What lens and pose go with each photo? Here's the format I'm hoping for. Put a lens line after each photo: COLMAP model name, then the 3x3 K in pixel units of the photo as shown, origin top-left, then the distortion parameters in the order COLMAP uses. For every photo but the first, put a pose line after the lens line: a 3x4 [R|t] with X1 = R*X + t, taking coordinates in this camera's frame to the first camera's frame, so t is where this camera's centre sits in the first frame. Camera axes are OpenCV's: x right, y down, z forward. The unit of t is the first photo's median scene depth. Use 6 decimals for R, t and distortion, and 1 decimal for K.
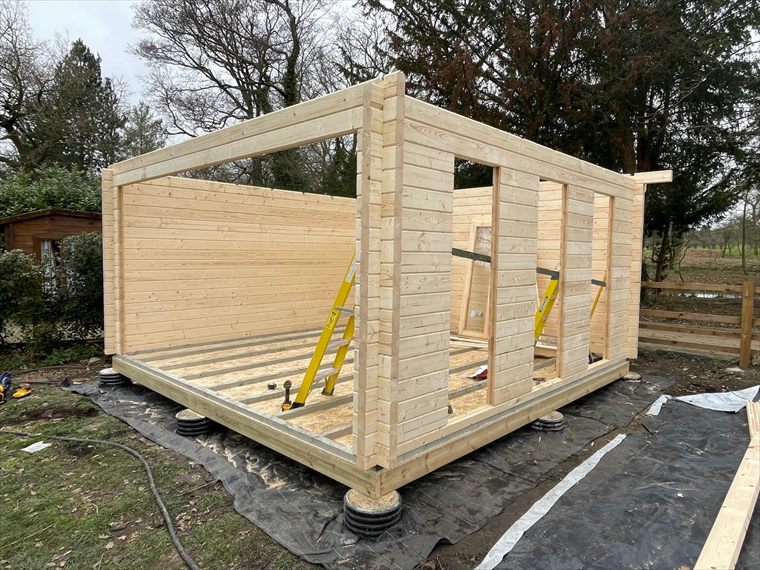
lens RADIAL K [[503.9, 0, 380.0], [0, 503.9, 285.0], [0, 0, 1]] dist [-0.006786, -0.003254]
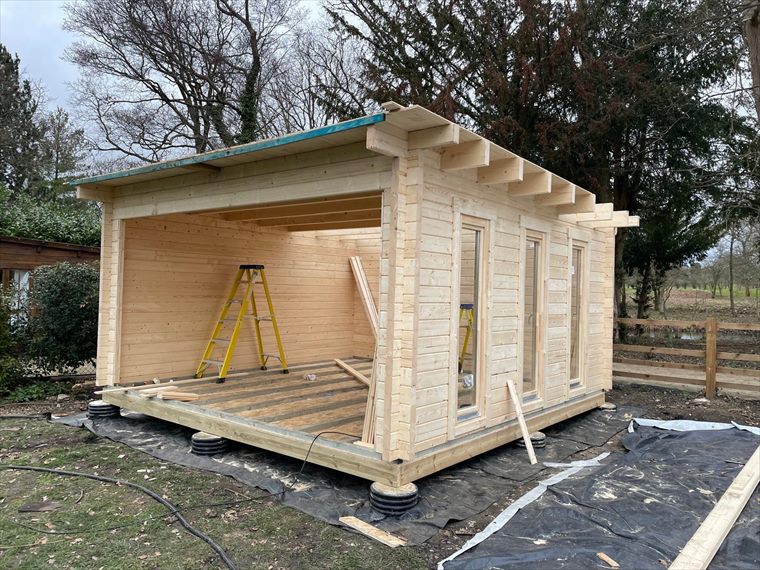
lens RADIAL K [[588.5, 0, 380.0], [0, 588.5, 285.0], [0, 0, 1]] dist [0.040891, 0.002889]
pose [[0.996435, 0.013023, 0.083349, -0.058085], [-0.007078, 0.997435, -0.071224, 0.012504], [-0.084063, 0.070380, 0.993972, -0.150760]]
